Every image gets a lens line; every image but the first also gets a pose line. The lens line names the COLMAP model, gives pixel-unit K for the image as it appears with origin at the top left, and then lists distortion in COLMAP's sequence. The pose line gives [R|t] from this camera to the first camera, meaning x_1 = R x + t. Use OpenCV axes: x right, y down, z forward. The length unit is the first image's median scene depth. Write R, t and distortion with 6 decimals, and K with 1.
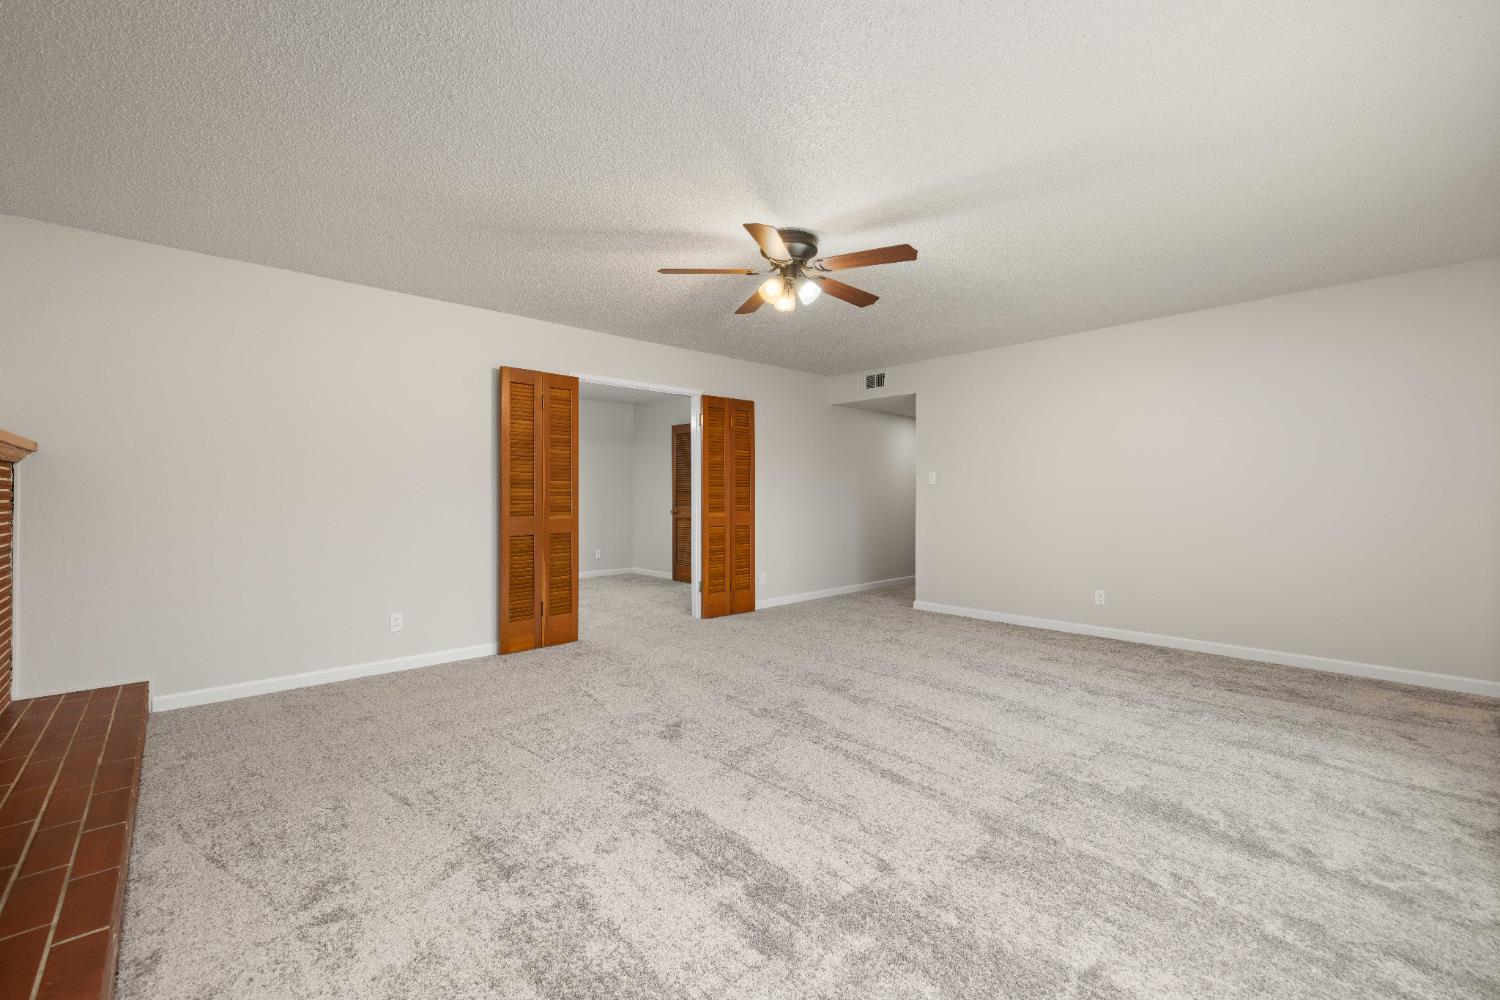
lens RADIAL K [[632.9, 0, 747.2], [0, 632.9, 494.3], [0, 0, 1]] dist [0.000672, -0.000094]
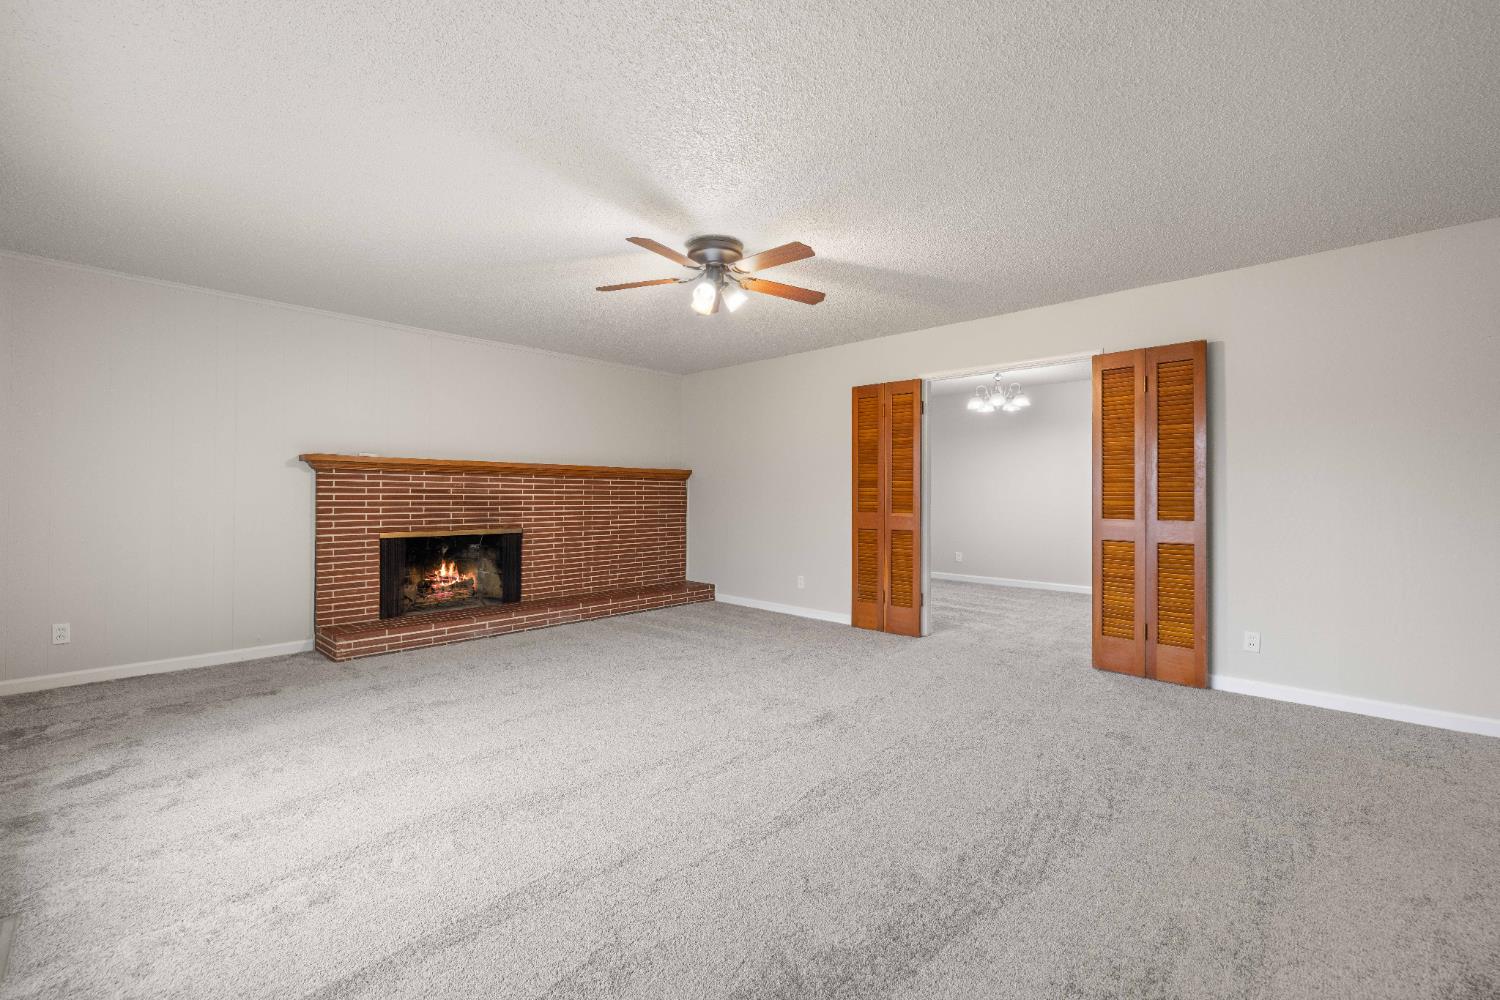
lens RADIAL K [[617.4, 0, 750.0], [0, 617.4, 500.0], [0, 0, 1]] dist [0.000086, -0.000018]
pose [[0.070634, 0.012601, -0.997423, 0.739894], [-0.004497, 0.999914, 0.012314, -0.000513], [0.997492, 0.003615, 0.070685, 0.693716]]
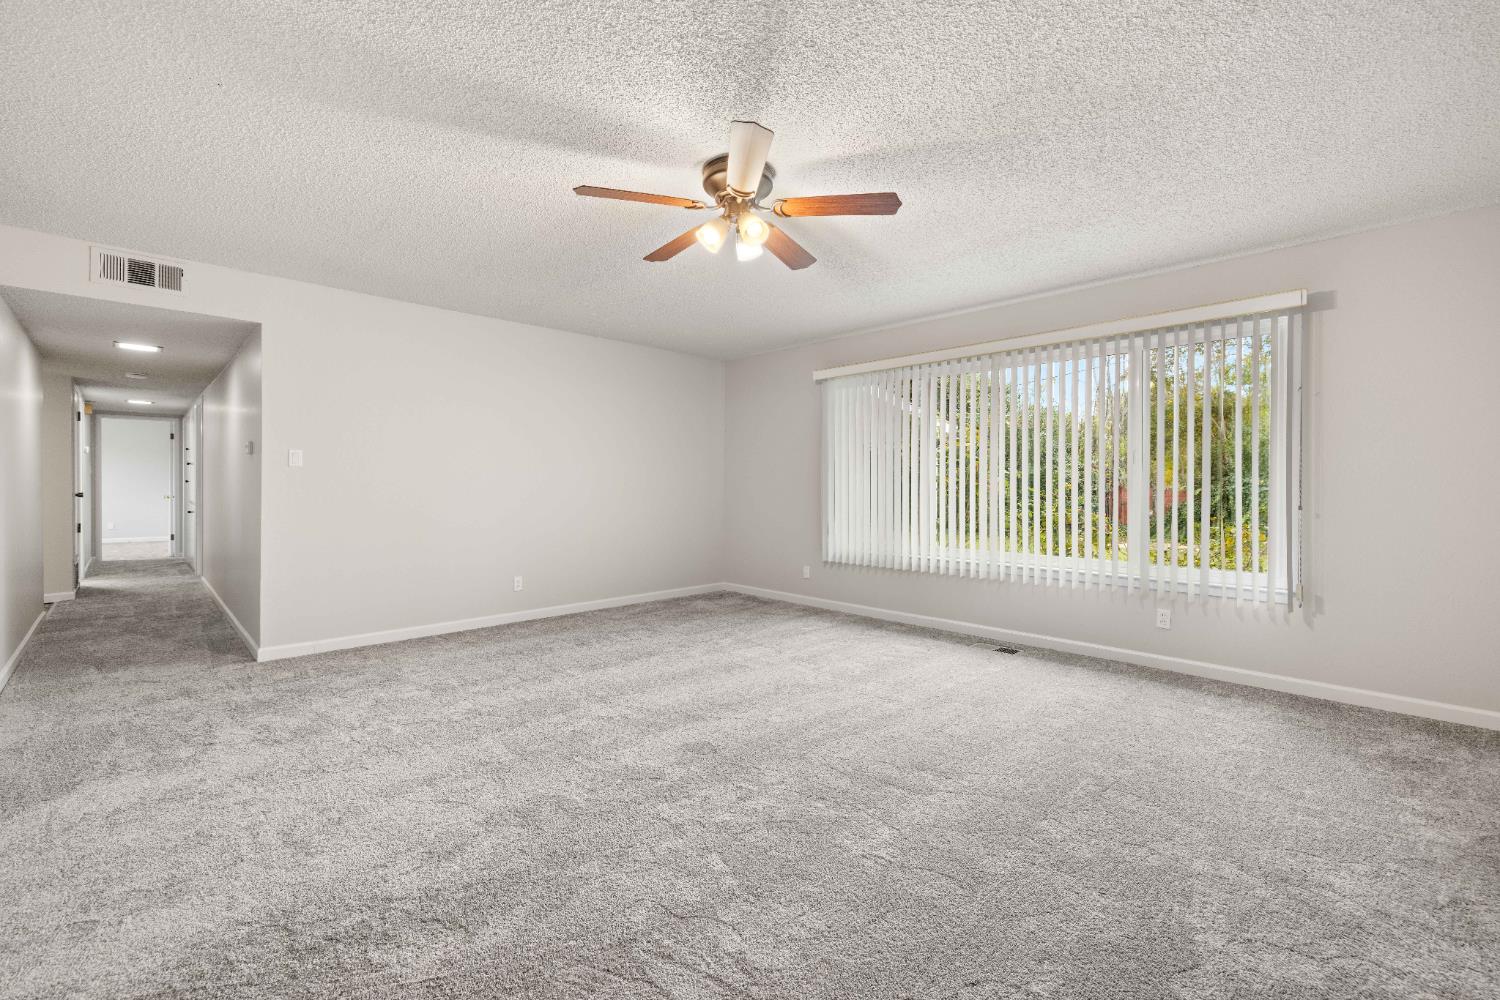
lens RADIAL K [[632.9, 0, 747.2], [0, 632.9, 494.3], [0, 0, 1]] dist [0.000672, -0.000094]
pose [[-0.044591, -0.010714, 0.998948, -0.523311], [-0.000875, 0.999943, 0.010685, 0.005905], [-0.999005, -0.000397, -0.044598, 0.727865]]
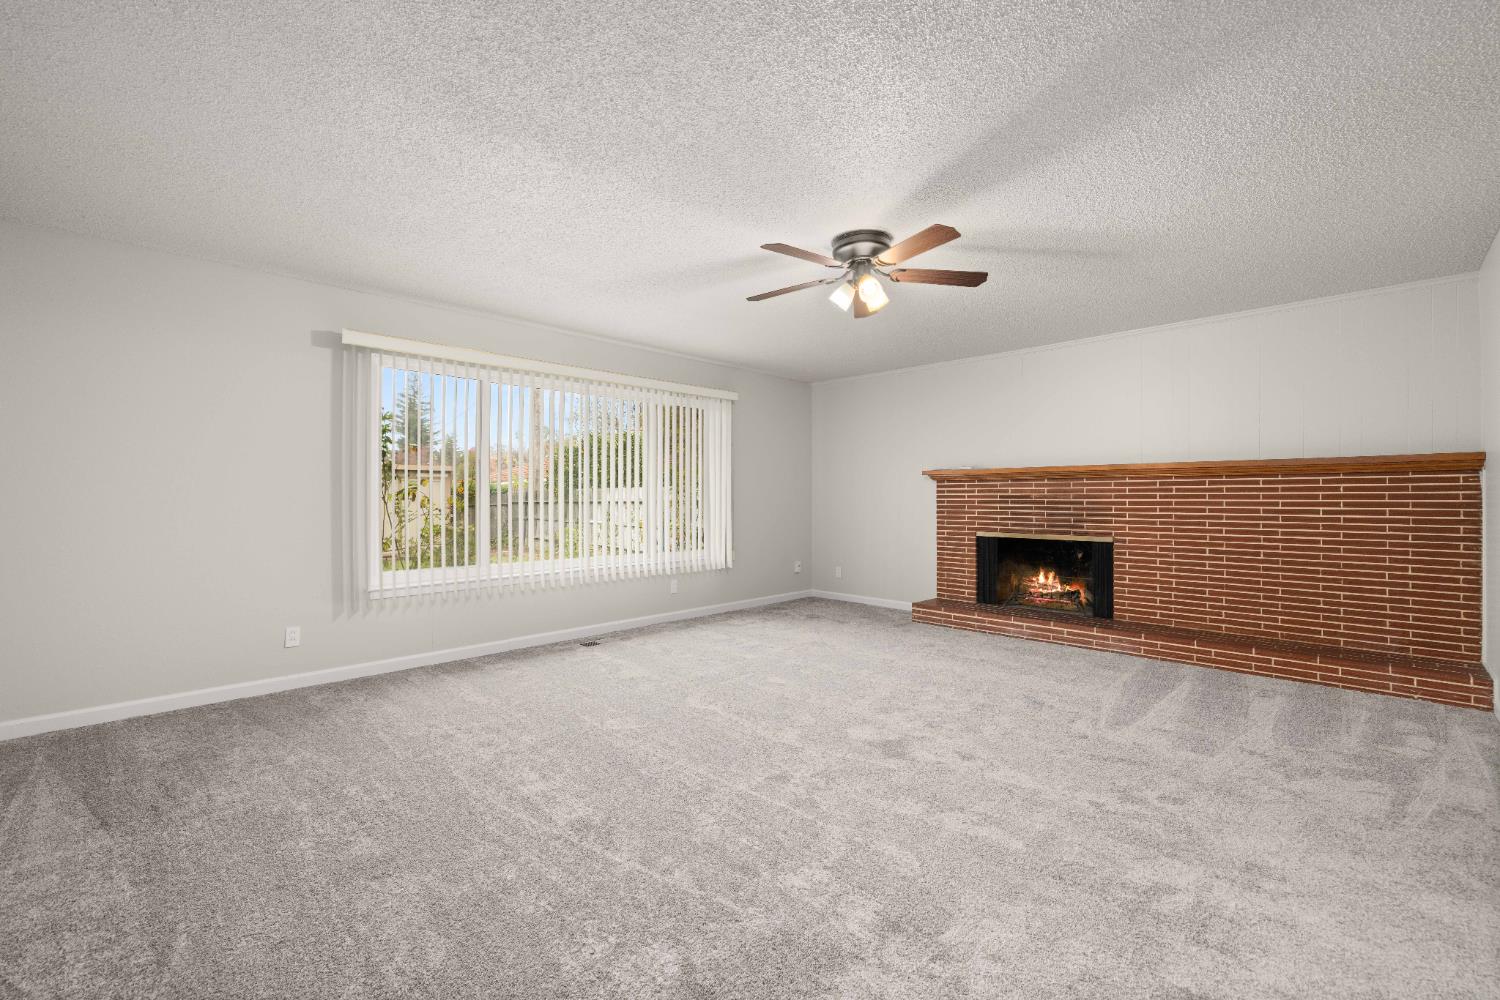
lens RADIAL K [[637.2, 0, 736.9], [0, 637.2, 500.2], [0, 0, 1]] dist [-0.000514, -0.000092]
pose [[-0.999130, 0.002019, -0.041649, 0.218622], [0.001929, 0.999996, 0.002192, 0.002723], [0.041653, 0.002109, -0.999130, 1.404450]]
